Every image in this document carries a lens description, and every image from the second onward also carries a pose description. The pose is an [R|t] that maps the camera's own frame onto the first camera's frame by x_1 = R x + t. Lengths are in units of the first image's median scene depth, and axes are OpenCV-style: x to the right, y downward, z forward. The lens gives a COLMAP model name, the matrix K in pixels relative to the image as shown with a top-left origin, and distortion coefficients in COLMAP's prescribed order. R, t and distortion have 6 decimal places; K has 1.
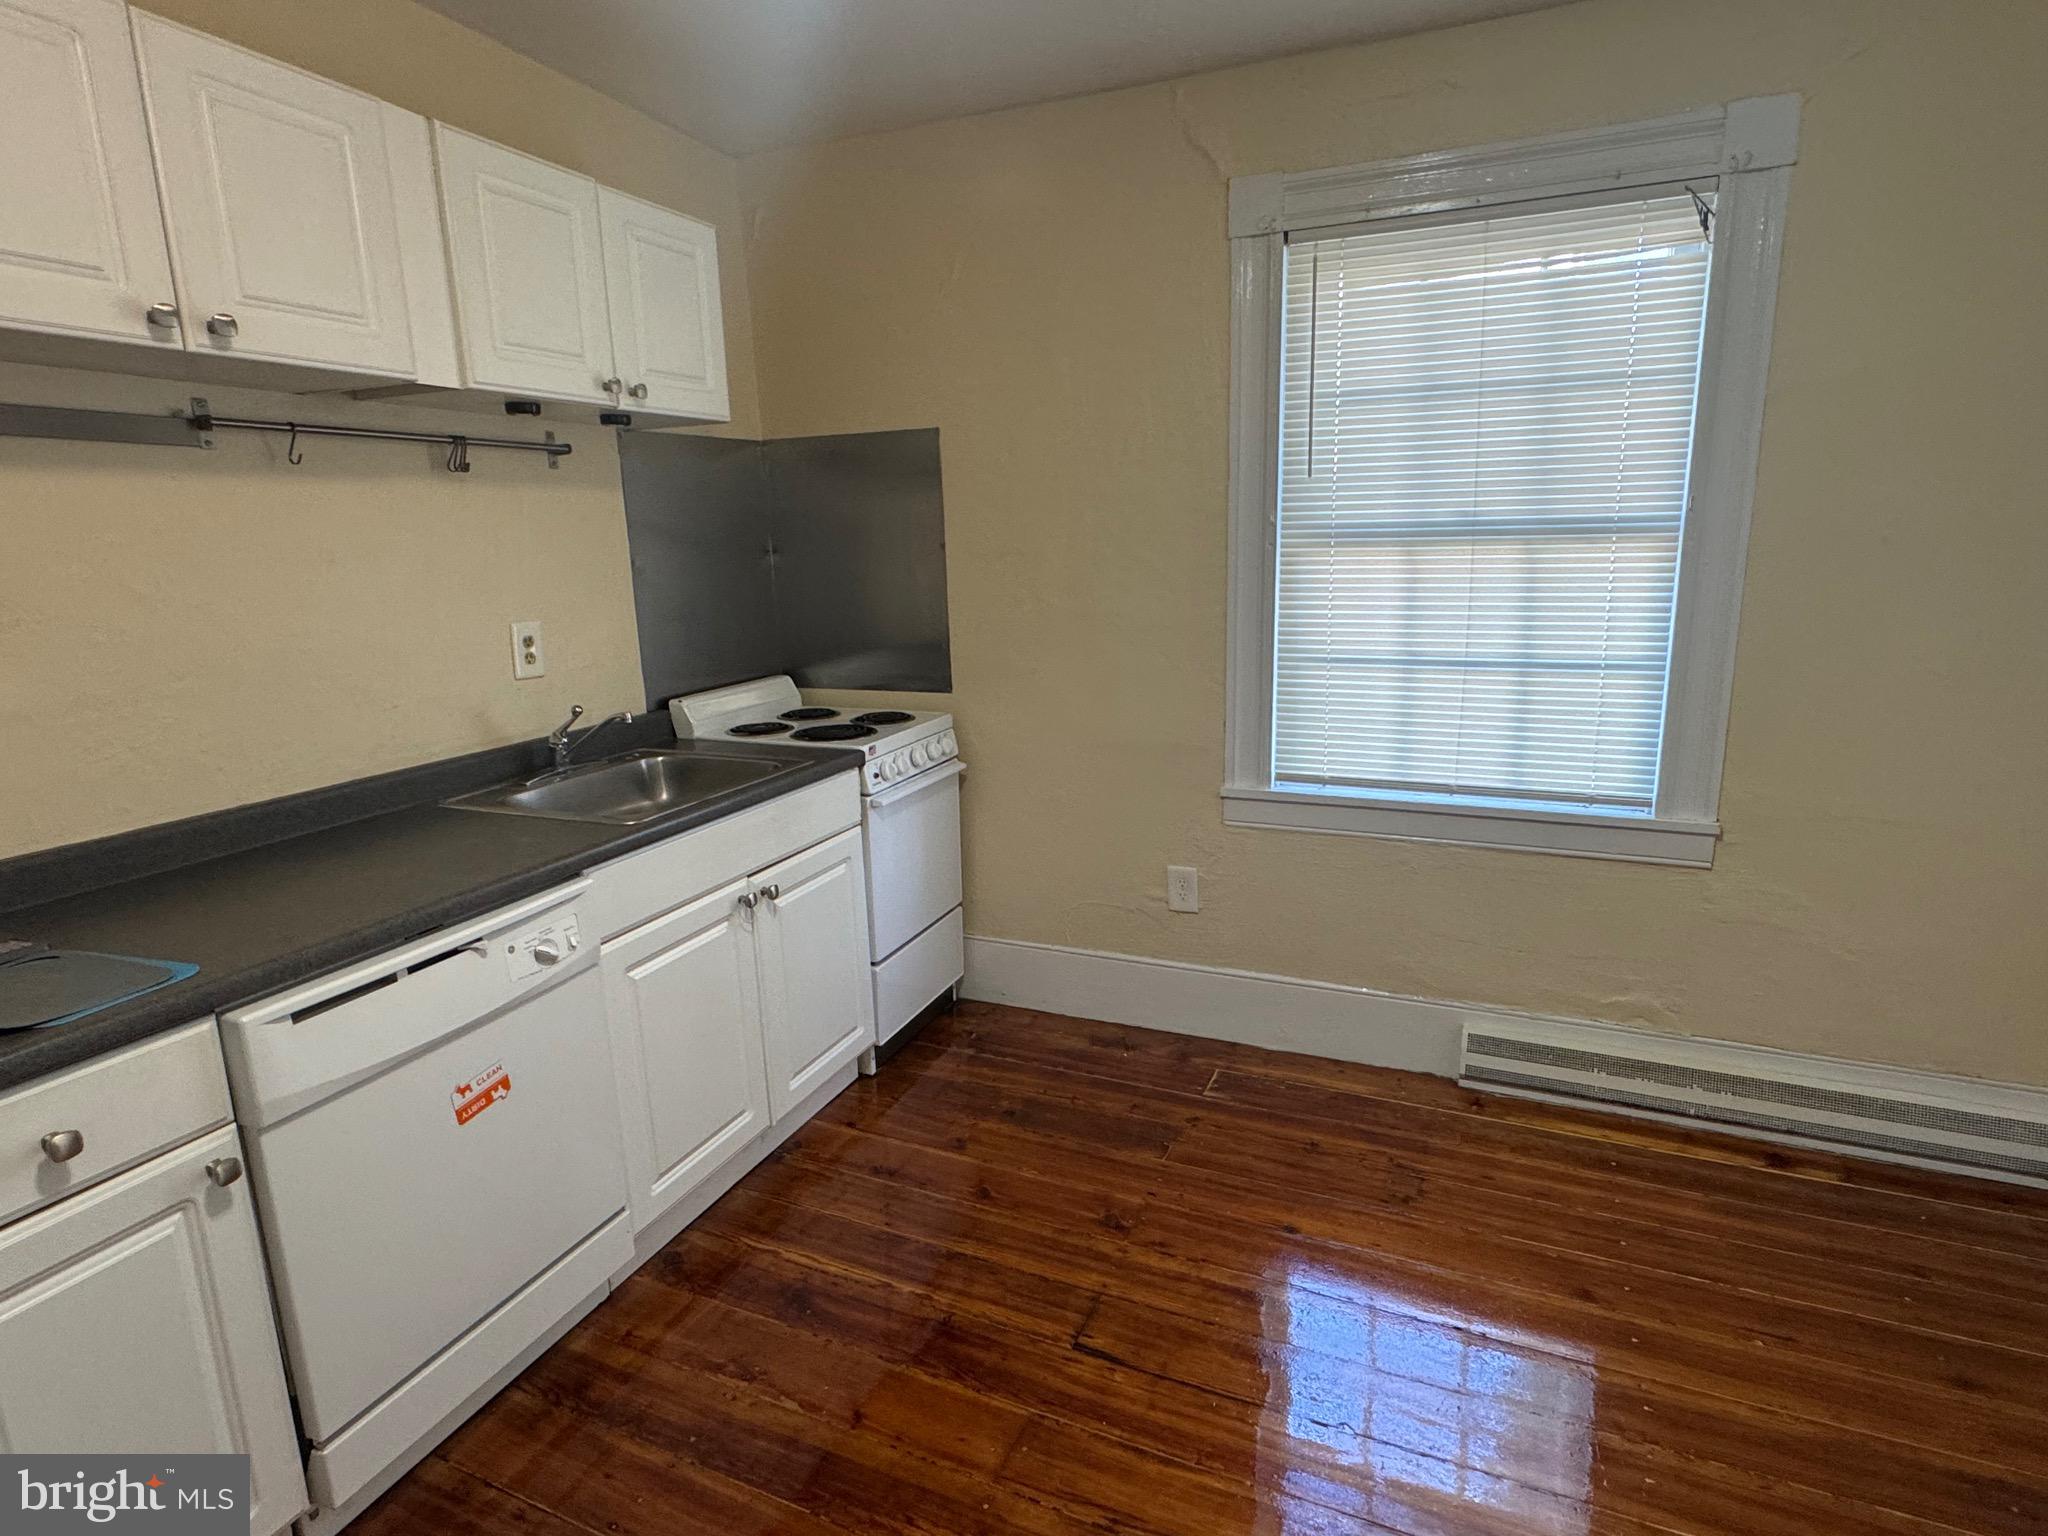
lens RADIAL K [[1067.4, 0, 1031.2], [0, 1067.4, 773.6], [0, 0, 1]] dist [0.004514, -0.001876]
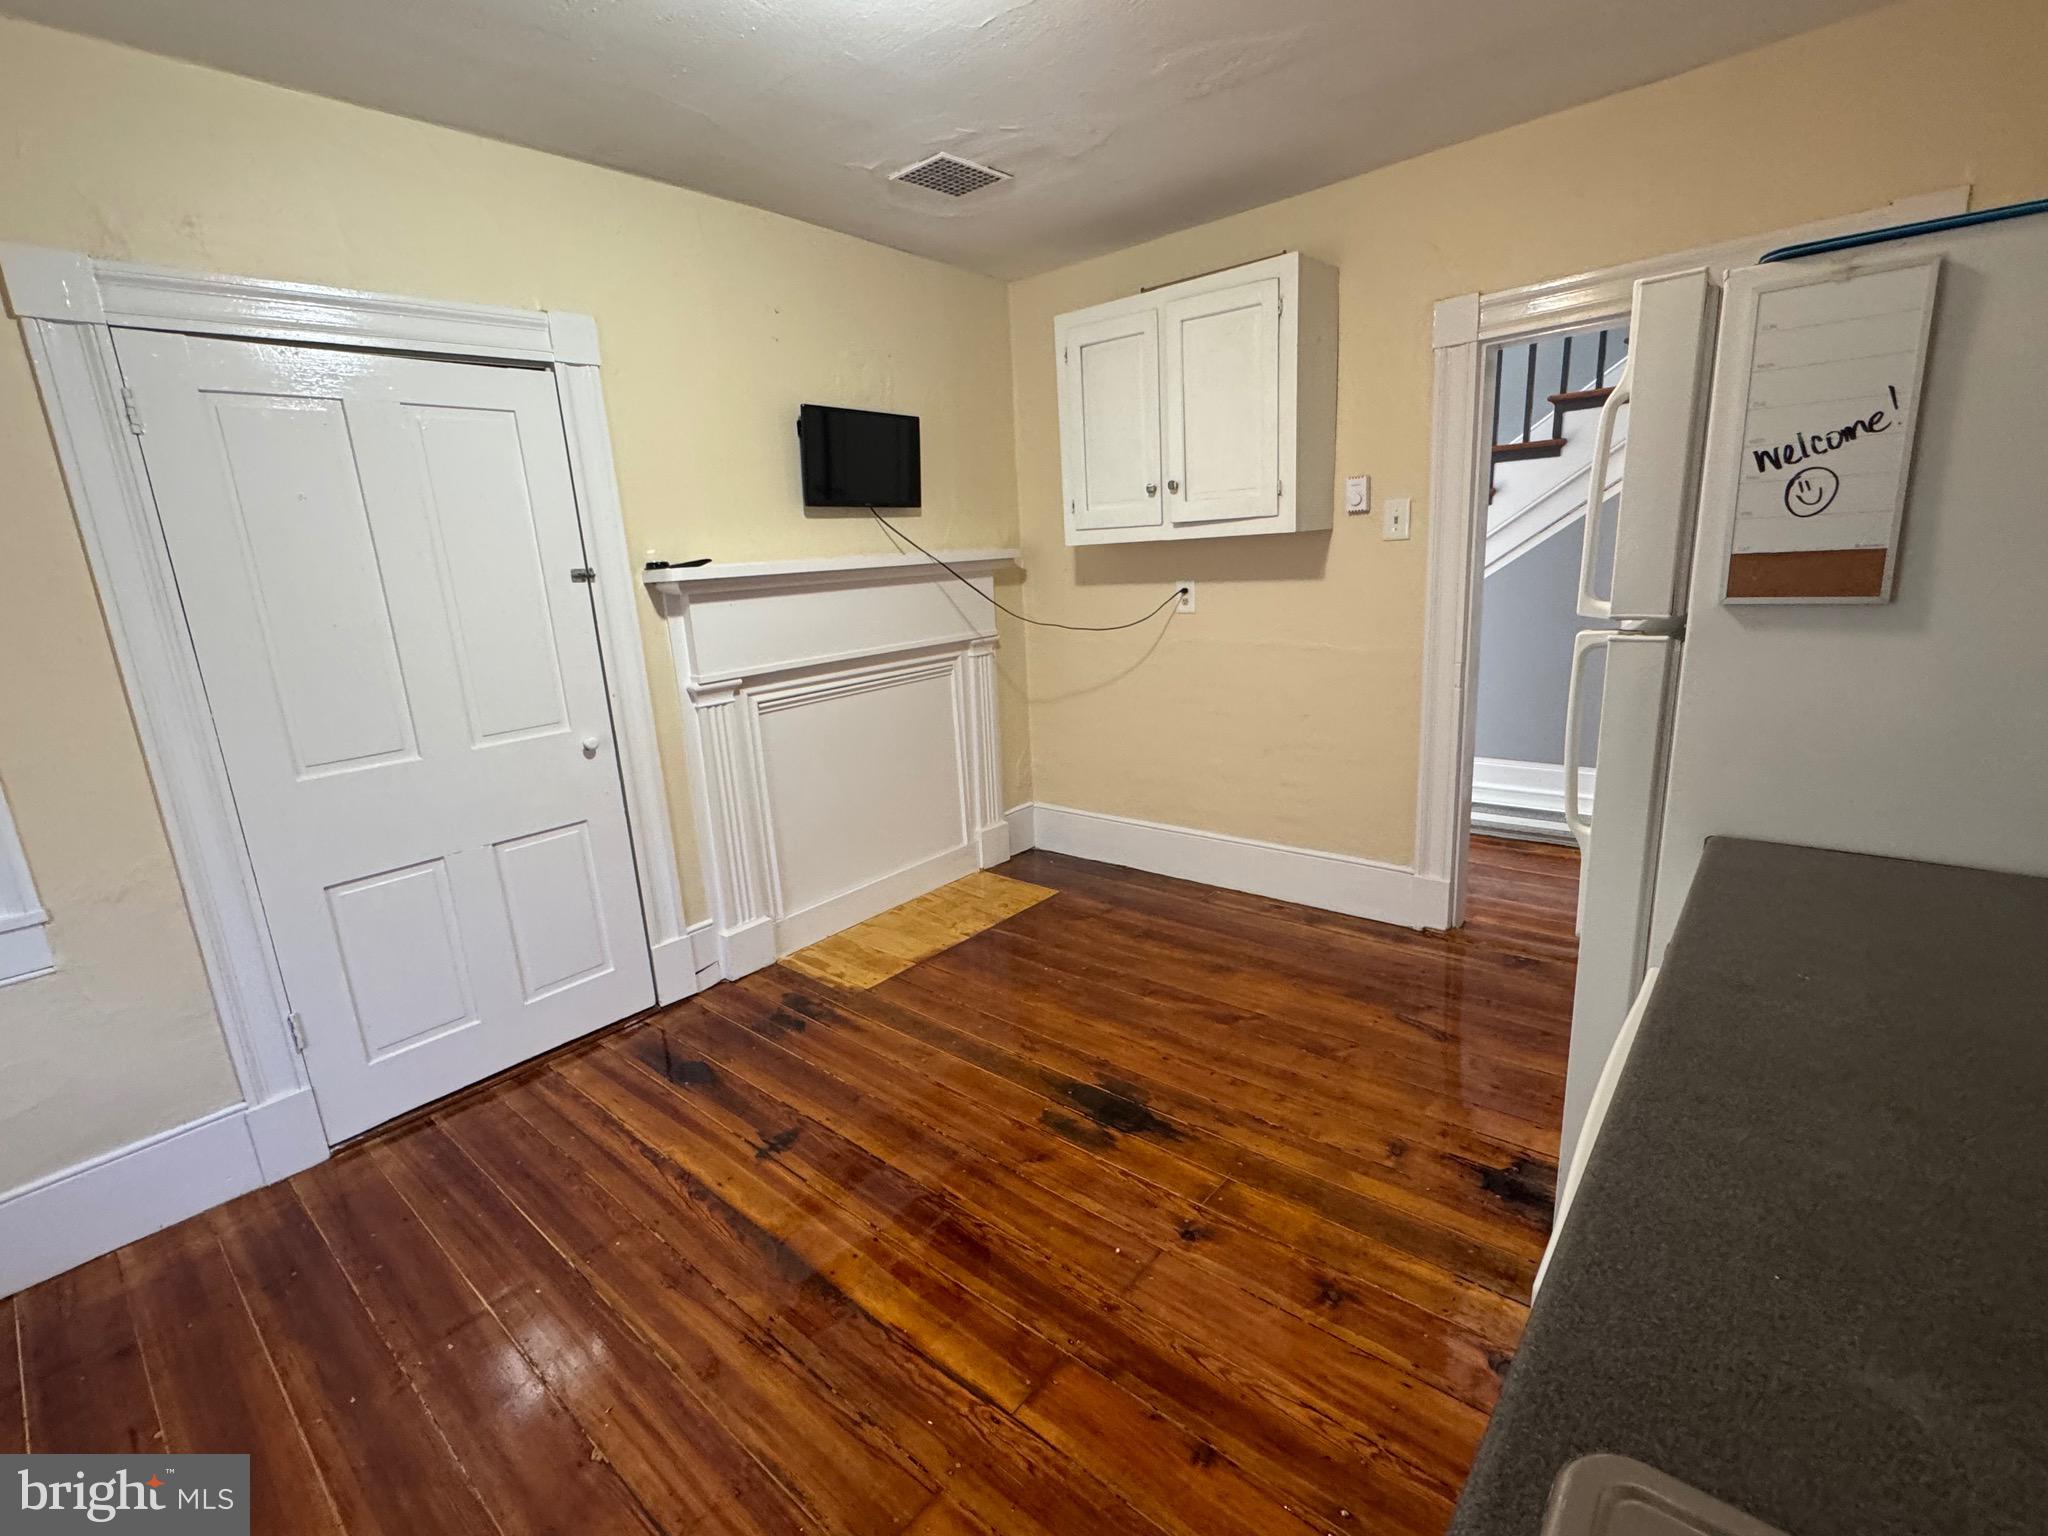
lens RADIAL K [[934.4, 0, 1004.9], [0, 934.4, 775.7], [0, 0, 1]] dist [-0.003951, 0.000706]
pose [[-0.944669, 0.003573, 0.328004, -0.261577], [0.149862, 0.894185, 0.421870, -0.197985], [-0.291789, 0.447683, -0.845245, 0.983718]]
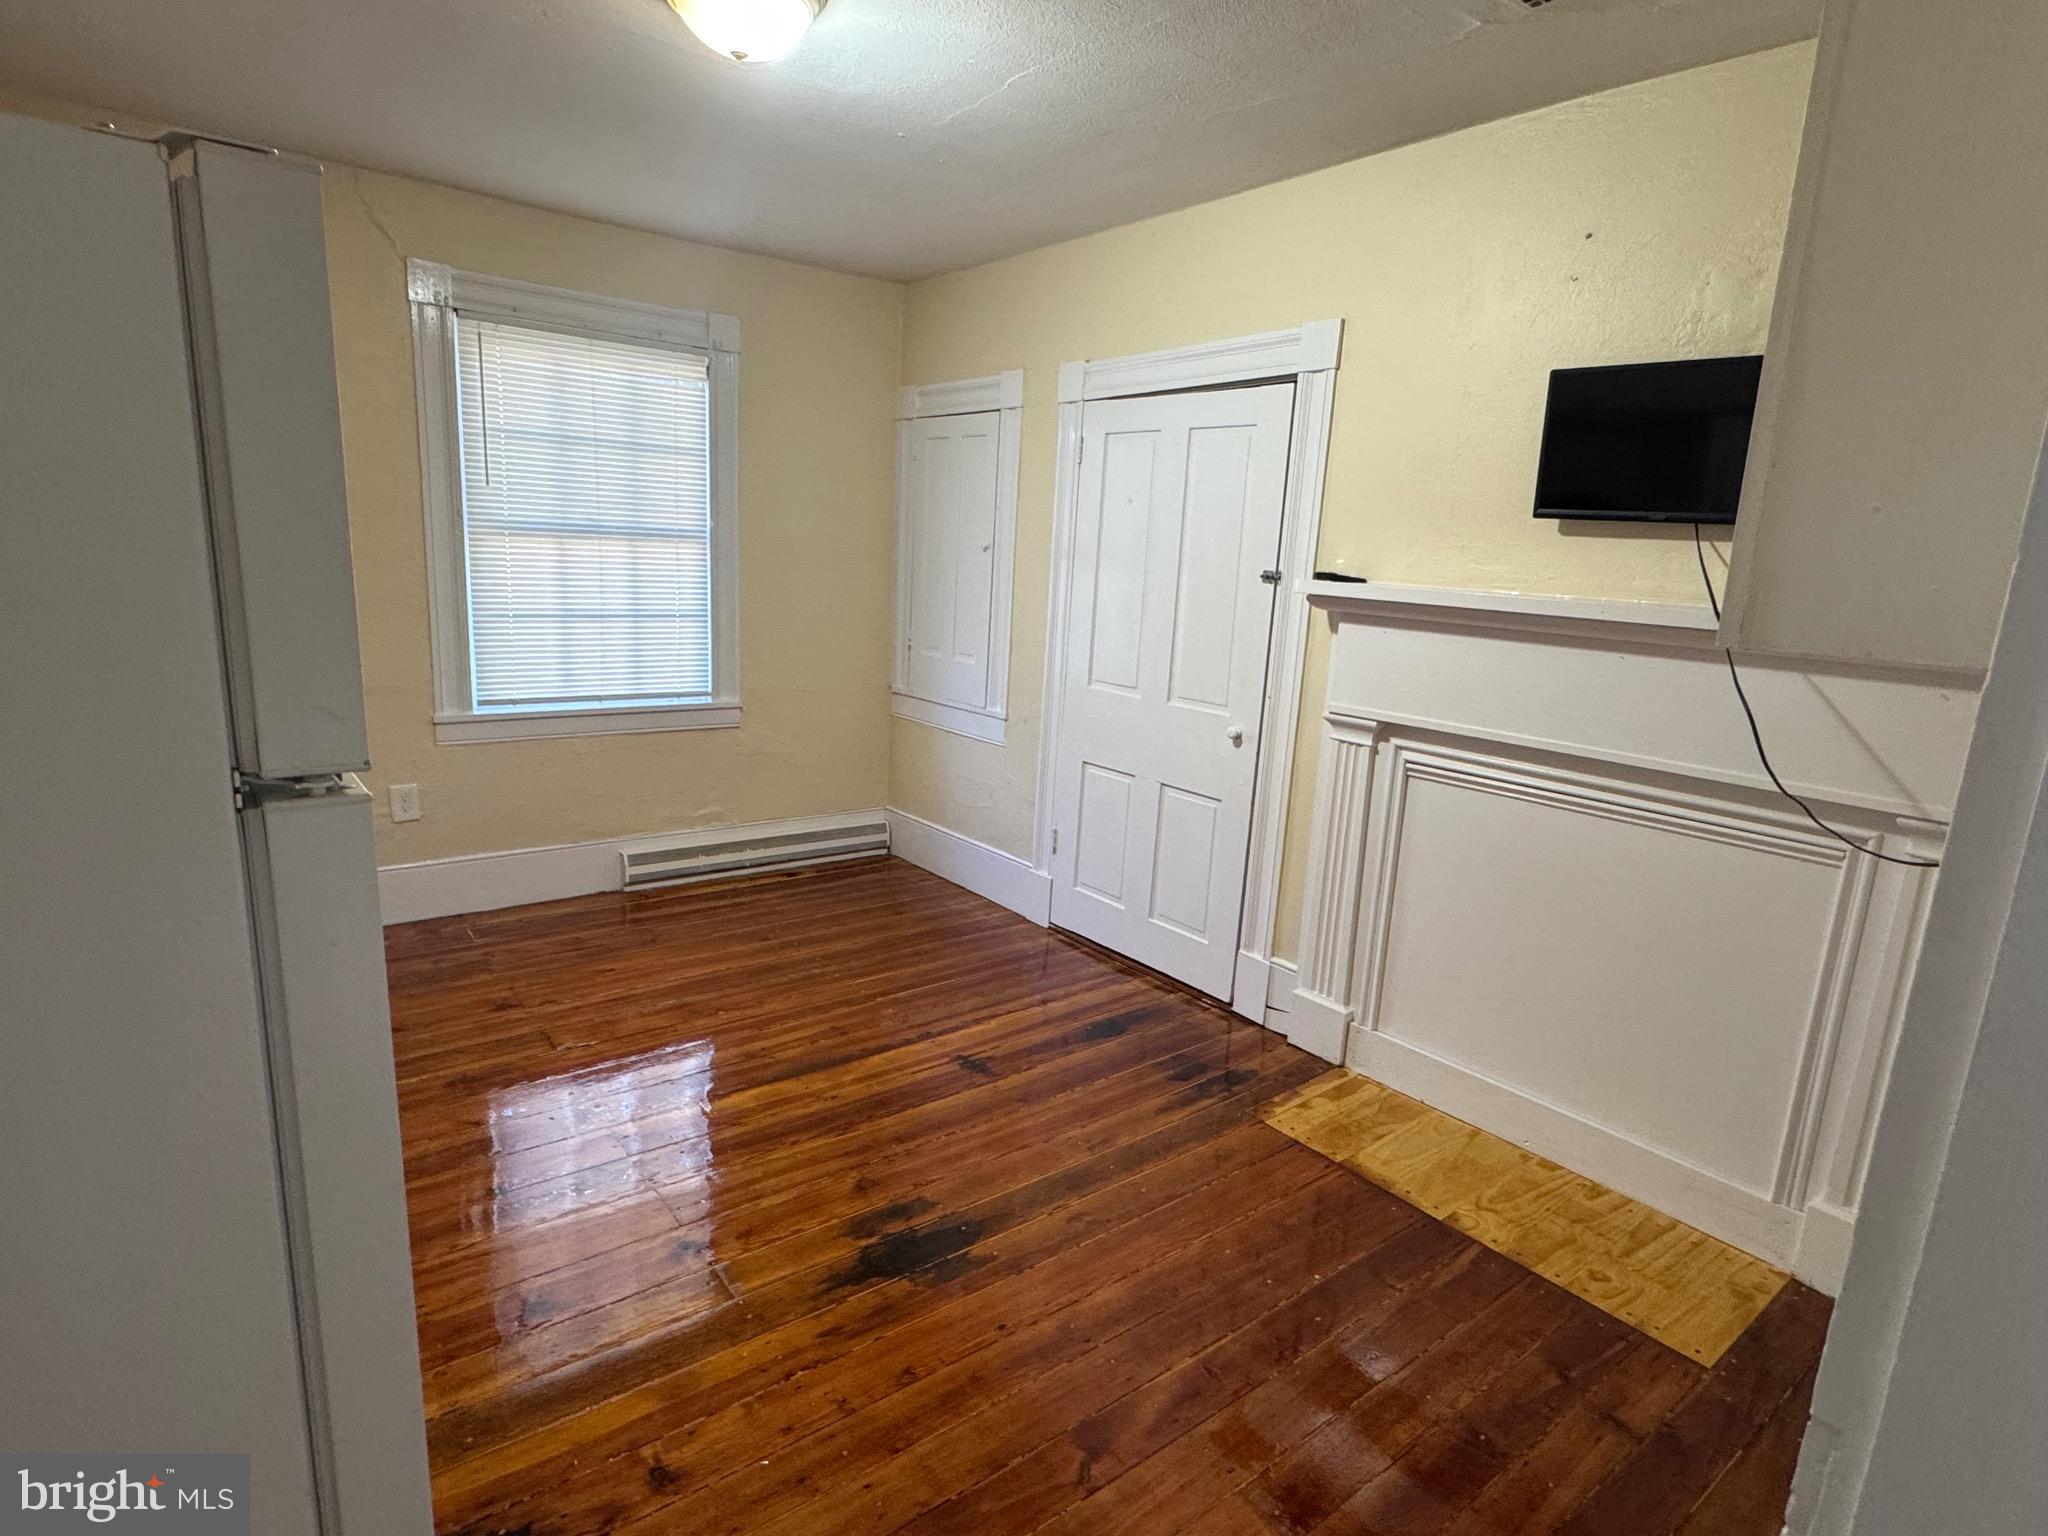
lens RADIAL K [[1067.4, 0, 1005.9], [0, 1067.4, 760.2], [0, 0, 1]] dist [0.004514, -0.001876]
pose [[0.486345, -0.129909, 0.864056, -0.756585], [0.128432, 0.988773, 0.076370, 0.069082], [-0.864277, 0.073830, 0.497569, -0.300475]]
